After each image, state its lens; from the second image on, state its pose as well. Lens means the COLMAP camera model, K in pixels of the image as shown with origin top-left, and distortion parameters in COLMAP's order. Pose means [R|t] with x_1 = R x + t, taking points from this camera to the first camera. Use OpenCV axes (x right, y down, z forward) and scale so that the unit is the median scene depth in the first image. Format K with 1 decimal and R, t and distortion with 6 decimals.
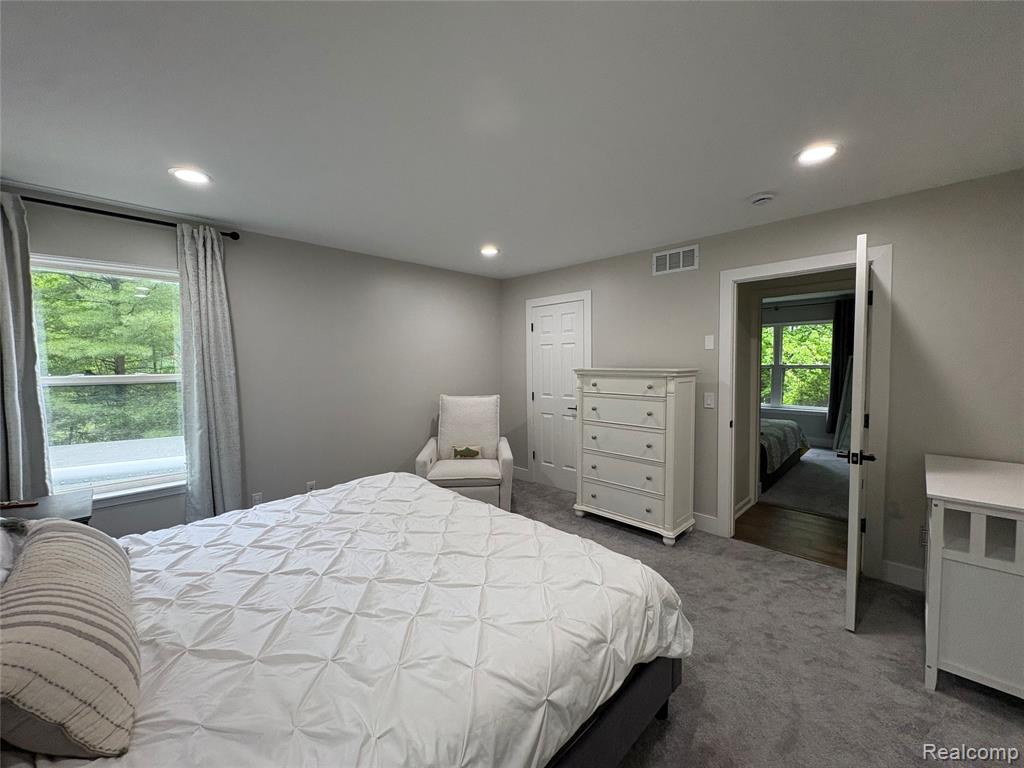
lens RADIAL K [[408.7, 0, 512.0], [0, 408.7, 384.0], [0, 0, 1]] dist [-0.000276, 0.000005]
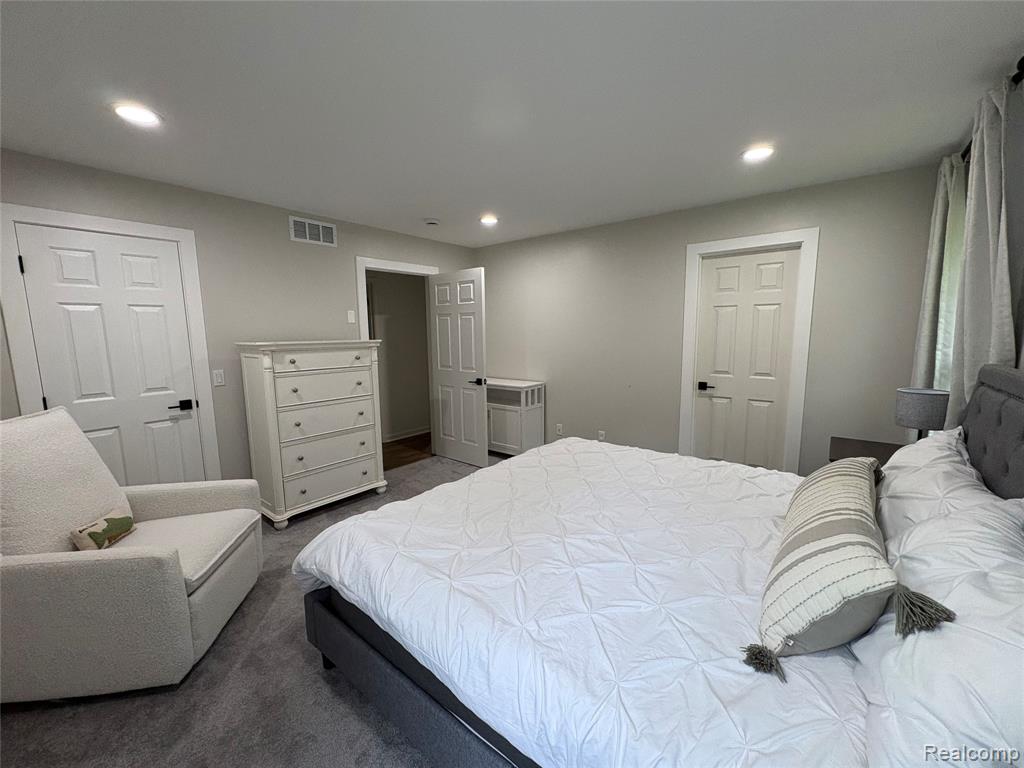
lens RADIAL K [[408.7, 0, 512.0], [0, 408.7, 384.0], [0, 0, 1]] dist [-0.000276, 0.000005]
pose [[-0.110093, -0.119207, 0.986747, -0.695168], [0.064833, 0.989806, 0.126810, -0.030904], [-0.991805, 0.077935, -0.101242, 0.664668]]
